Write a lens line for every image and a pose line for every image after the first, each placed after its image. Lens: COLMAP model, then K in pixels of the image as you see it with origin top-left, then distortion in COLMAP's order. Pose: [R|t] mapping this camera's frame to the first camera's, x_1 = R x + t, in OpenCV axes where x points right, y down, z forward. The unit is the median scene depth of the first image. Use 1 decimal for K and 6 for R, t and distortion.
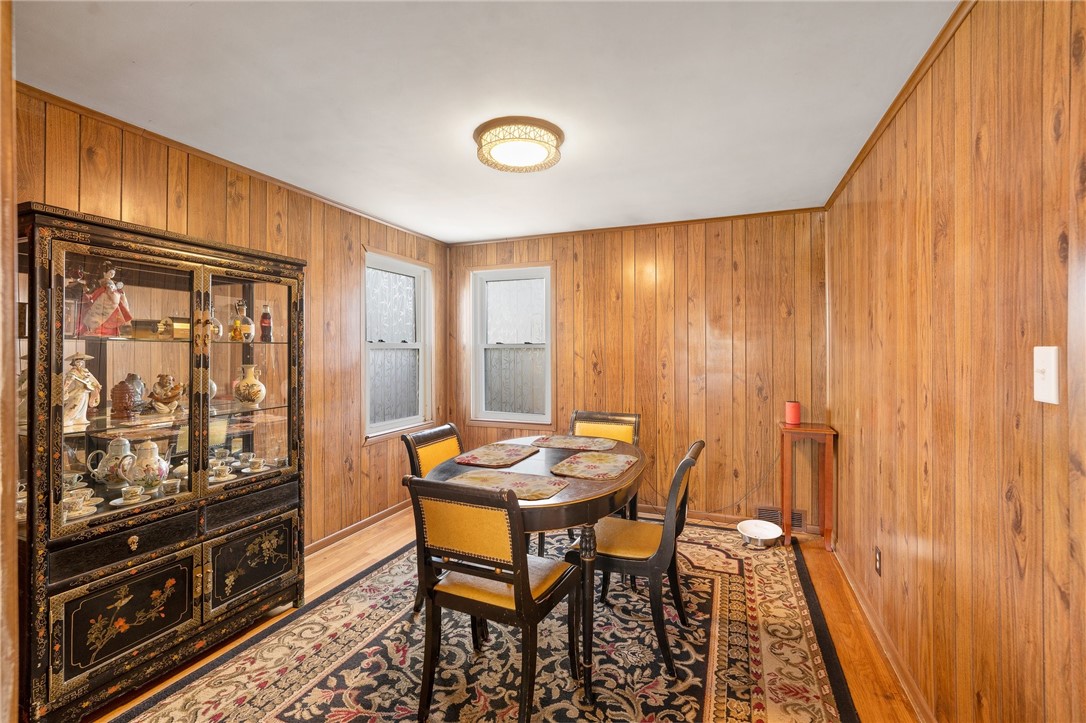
lens RADIAL K [[462.6, 0, 540.0], [0, 462.6, 351.4], [0, 0, 1]] dist [-0.000298, 0.001134]
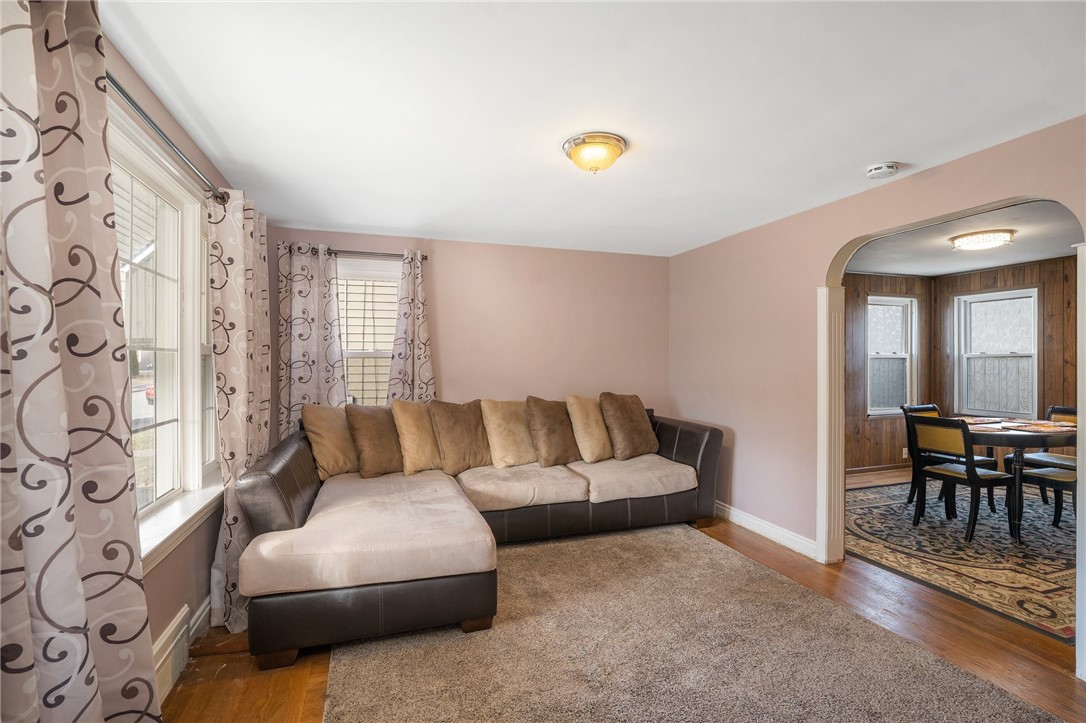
lens RADIAL K [[498.8, 0, 539.6], [0, 498.8, 363.5], [0, 0, 1]] dist [-0.024458, 0.000913]
pose [[0.641721, 0.004150, -0.766927, 0.169109], [-0.000631, 0.999988, 0.004884, 0.003936], [0.766938, -0.002650, 0.641716, -0.818130]]
